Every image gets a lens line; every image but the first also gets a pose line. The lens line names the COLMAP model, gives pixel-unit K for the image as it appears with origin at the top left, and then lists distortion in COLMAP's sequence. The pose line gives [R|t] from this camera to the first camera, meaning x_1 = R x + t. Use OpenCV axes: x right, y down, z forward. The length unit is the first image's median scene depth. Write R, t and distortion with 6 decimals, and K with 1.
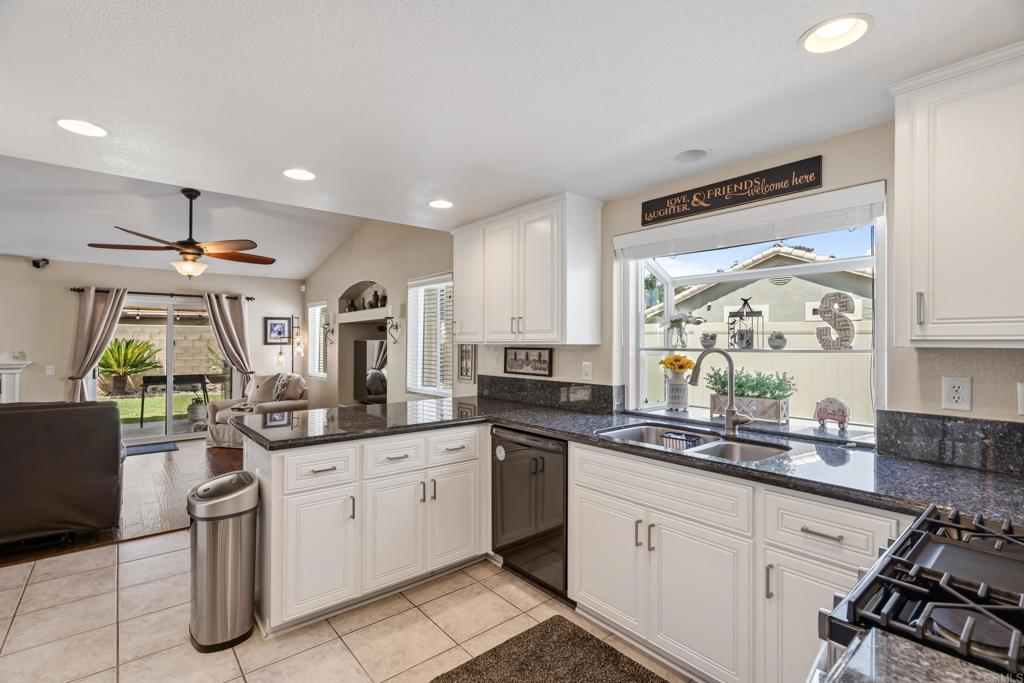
lens RADIAL K [[469.9, 0, 509.2], [0, 469.9, 338.7], [0, 0, 1]] dist [0.000799, 0.001896]
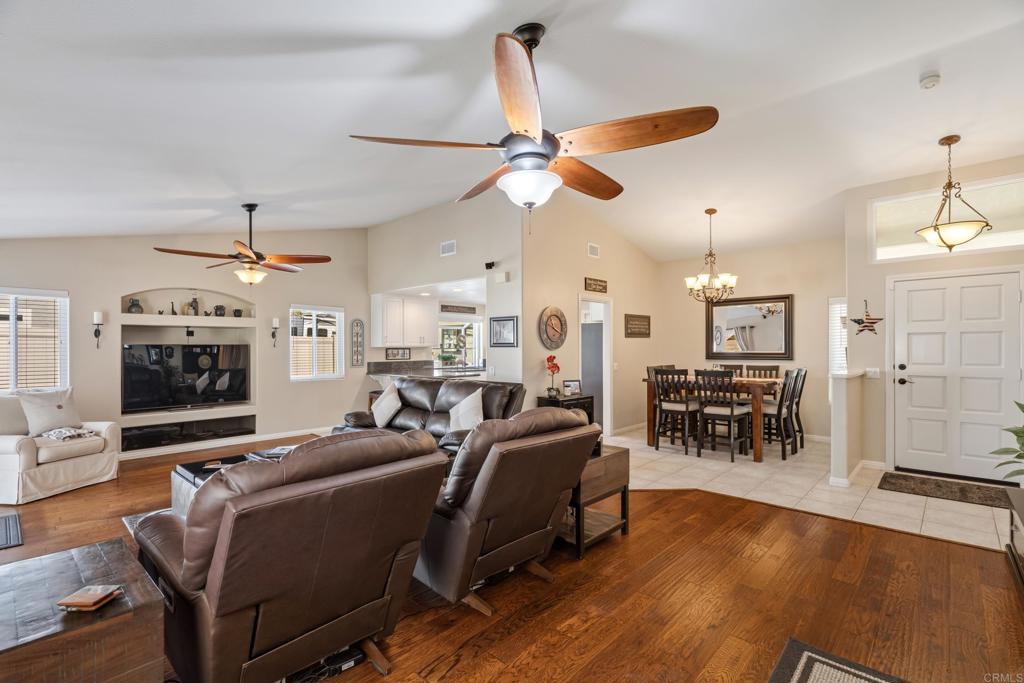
lens RADIAL K [[469.9, 0, 506.4], [0, 469.9, 343.1], [0, 0, 1]] dist [0.000799, 0.001896]
pose [[-0.119024, 0.011144, 0.992829, -1.691204], [-0.003618, 0.999926, -0.011658, 0.012462], [-0.992885, -0.004979, -0.118974, 0.510595]]
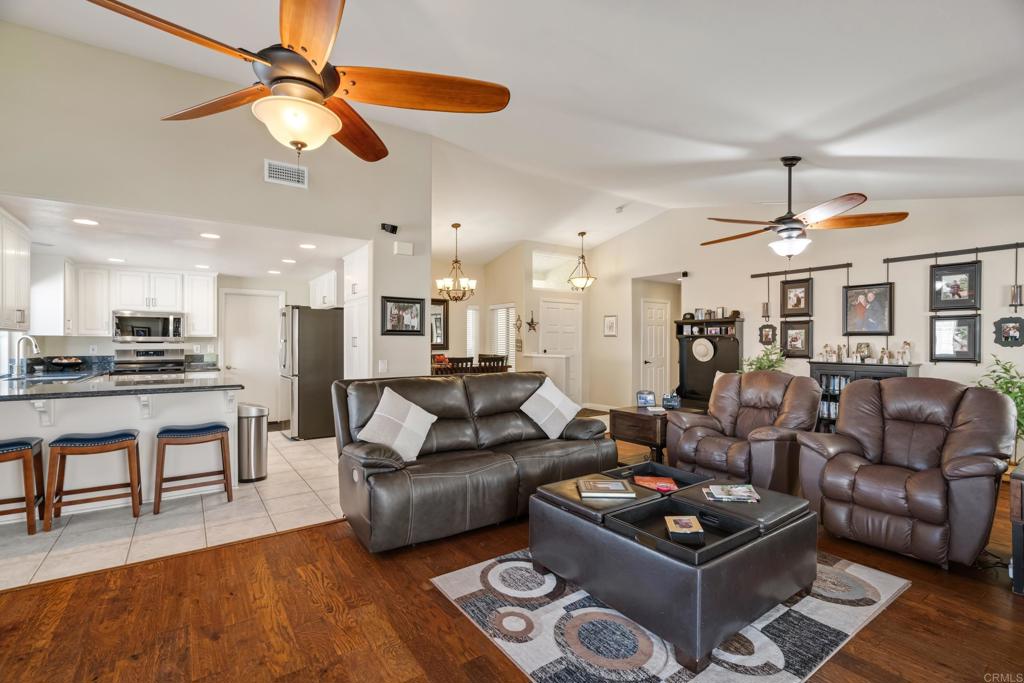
lens RADIAL K [[469.9, 0, 508.6], [0, 469.9, 344.2], [0, 0, 1]] dist [0.000799, 0.001896]
pose [[-0.996753, 0.002186, 0.080487, -0.828862], [0.001880, 0.999991, -0.003877, 0.030203], [-0.080495, -0.003713, -0.996748, 1.282298]]
